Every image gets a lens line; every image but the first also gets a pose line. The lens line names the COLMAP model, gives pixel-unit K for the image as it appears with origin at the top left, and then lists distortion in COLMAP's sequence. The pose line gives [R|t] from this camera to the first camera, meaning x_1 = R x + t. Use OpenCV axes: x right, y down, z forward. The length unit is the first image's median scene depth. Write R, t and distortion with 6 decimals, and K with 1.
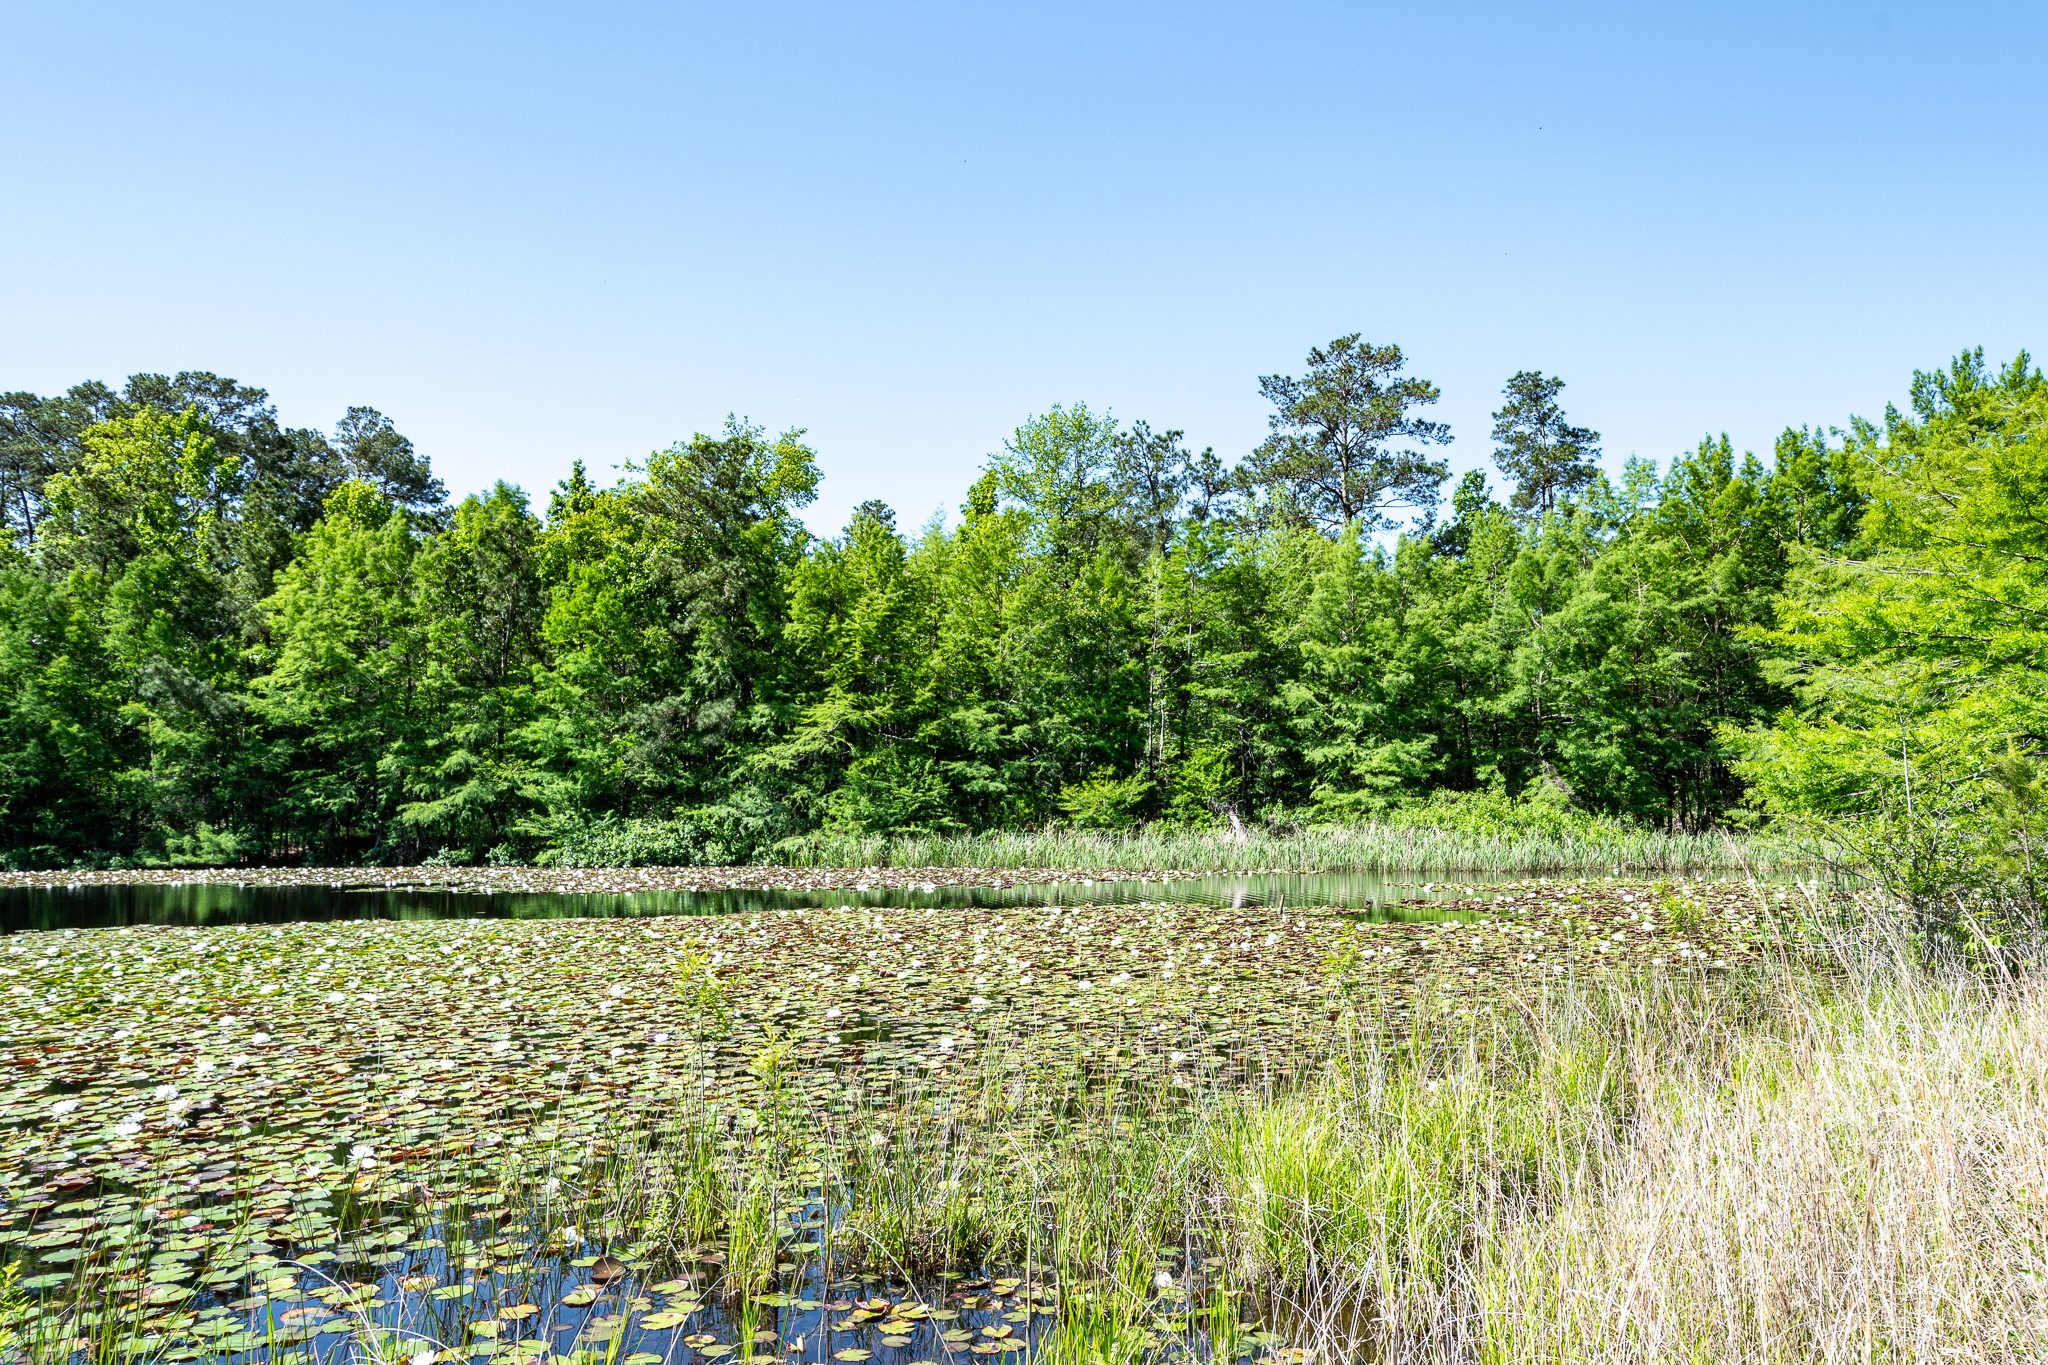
lens RADIAL K [[1456.8, 0, 1024.0], [0, 1456.8, 682.5], [0, 0, 1]] dist [-0.011466, 0.001788]
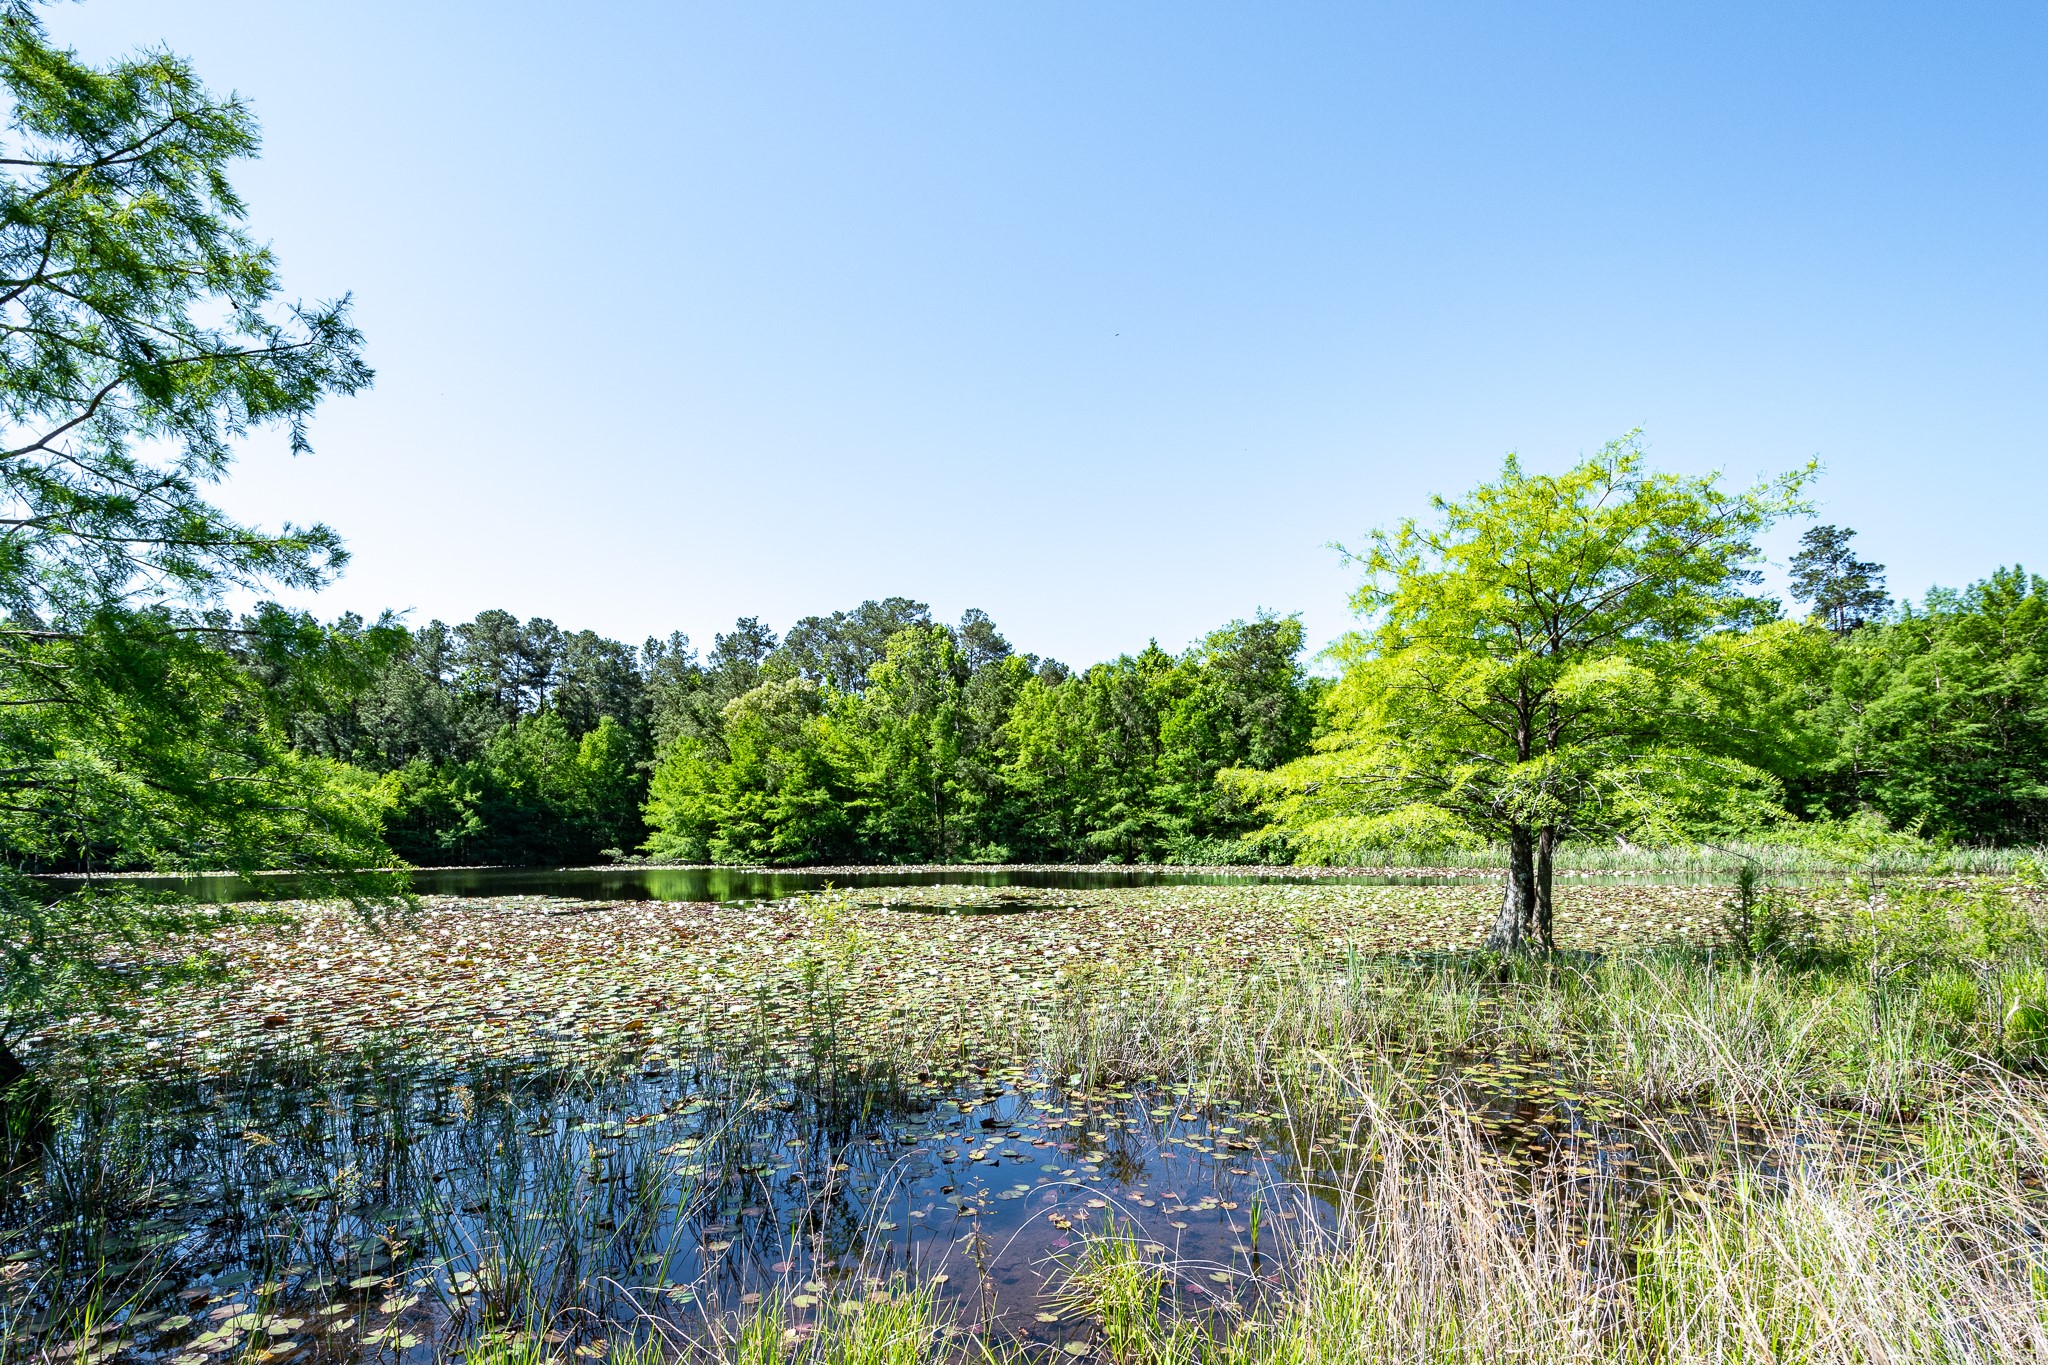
lens RADIAL K [[925.4, 0, 947.4], [0, 925.4, 836.4], [0, 0, 1]] dist [0.000222, -0.000692]
pose [[0.946618, -0.001035, -0.322355, -0.213974], [0.032583, 0.995181, 0.092485, -0.027607], [0.320705, -0.098052, 0.942090, -0.197460]]
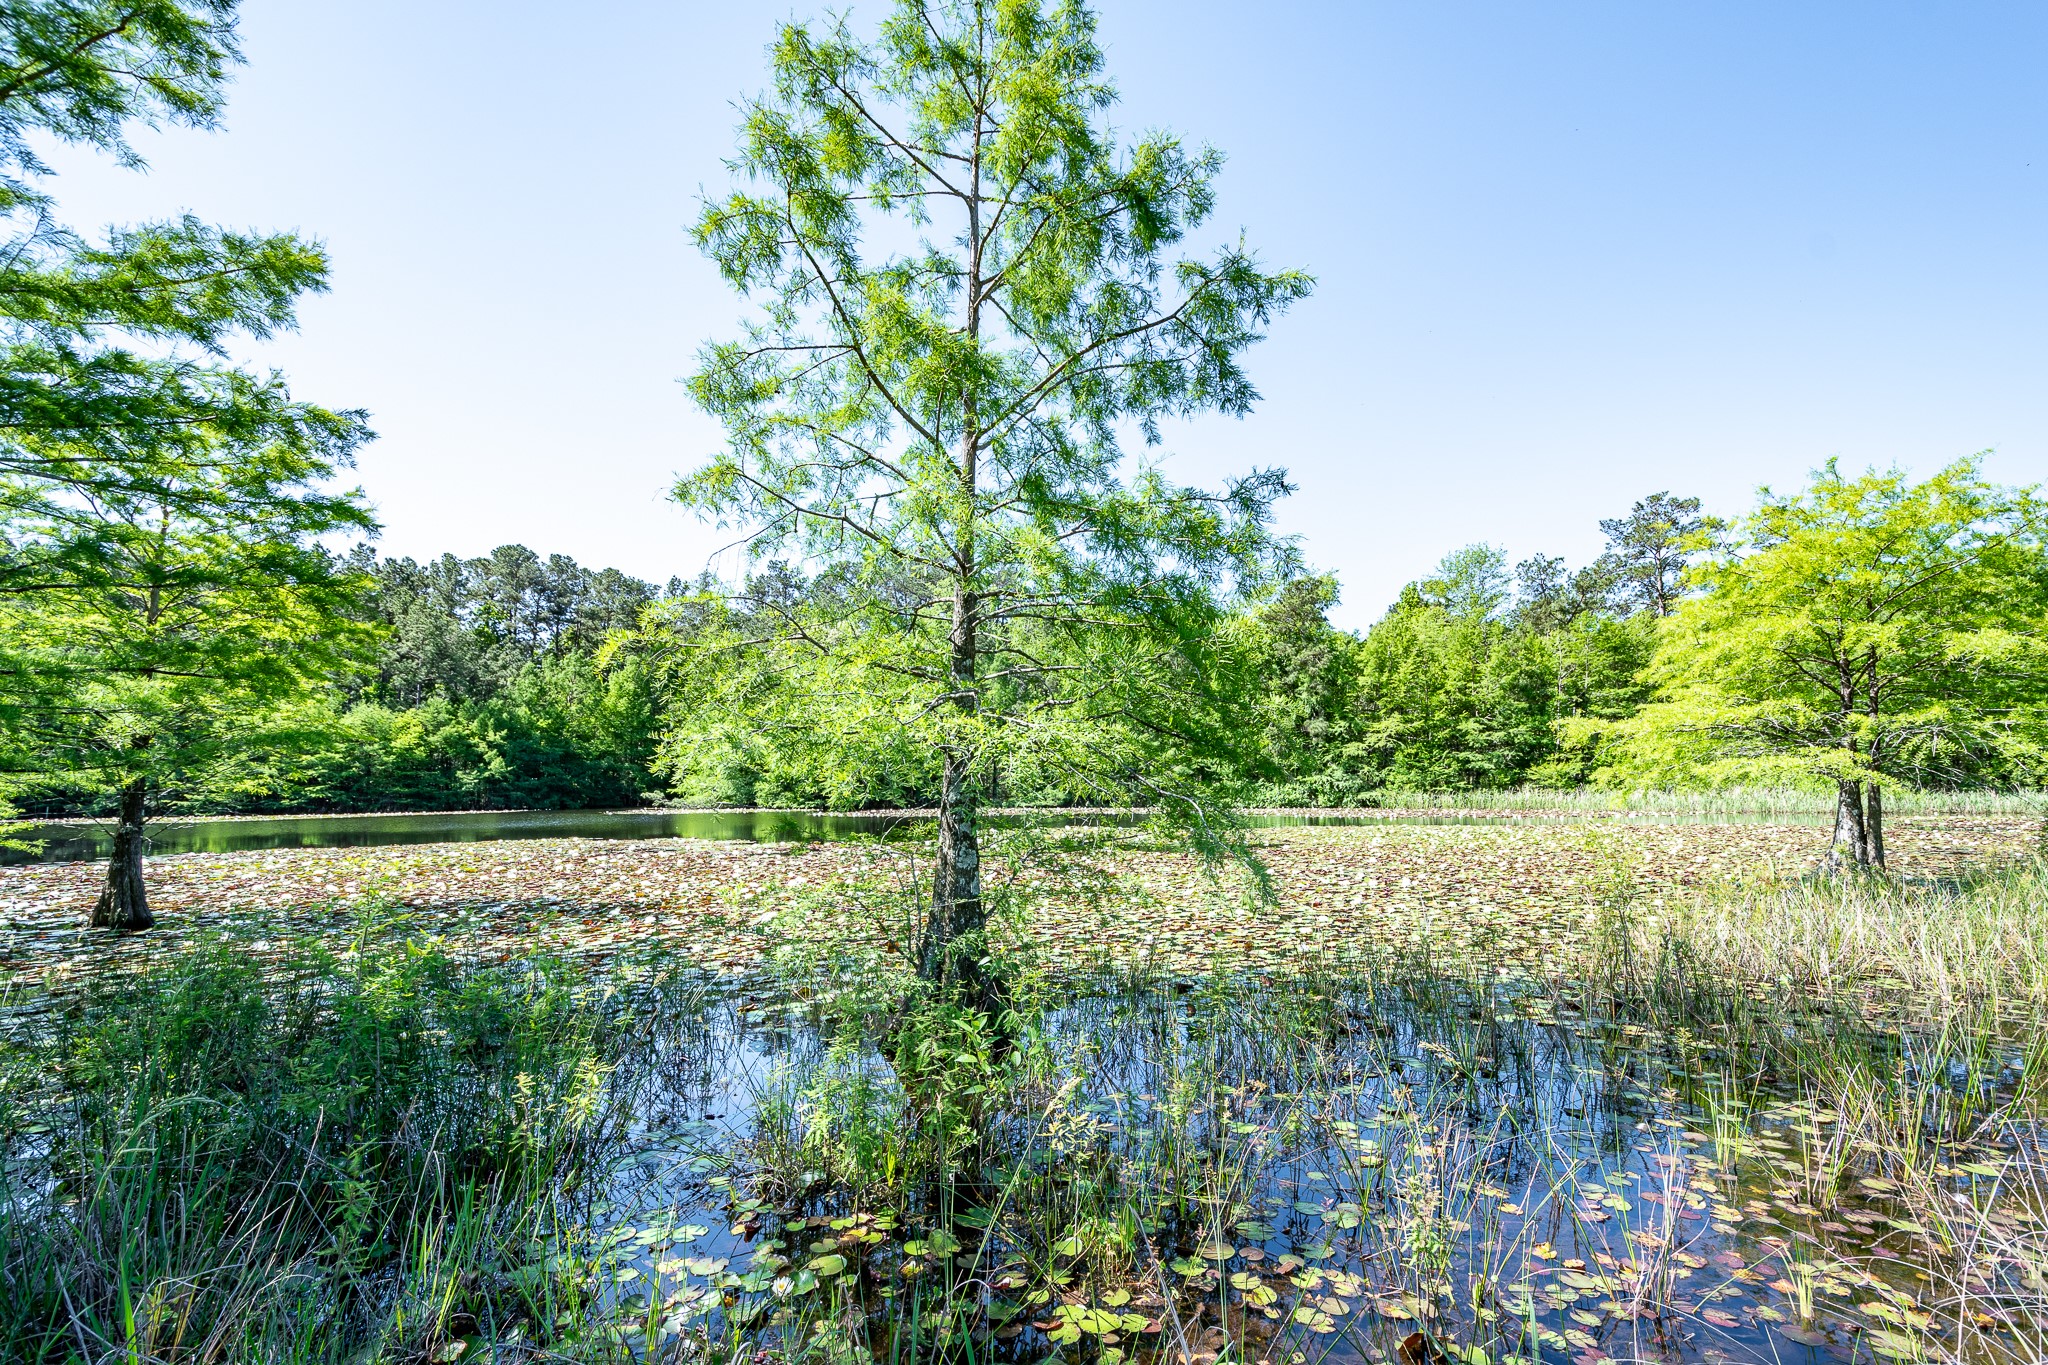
lens RADIAL K [[922.5, 0, 1021.3], [0, 922.5, 724.5], [0, 0, 1]] dist [0.001010, 0.000193]
pose [[0.975216, -0.012633, -0.220894, -0.313118], [0.020953, 0.999155, 0.035360, -0.031197], [0.220261, -0.039112, 0.974657, -0.241757]]
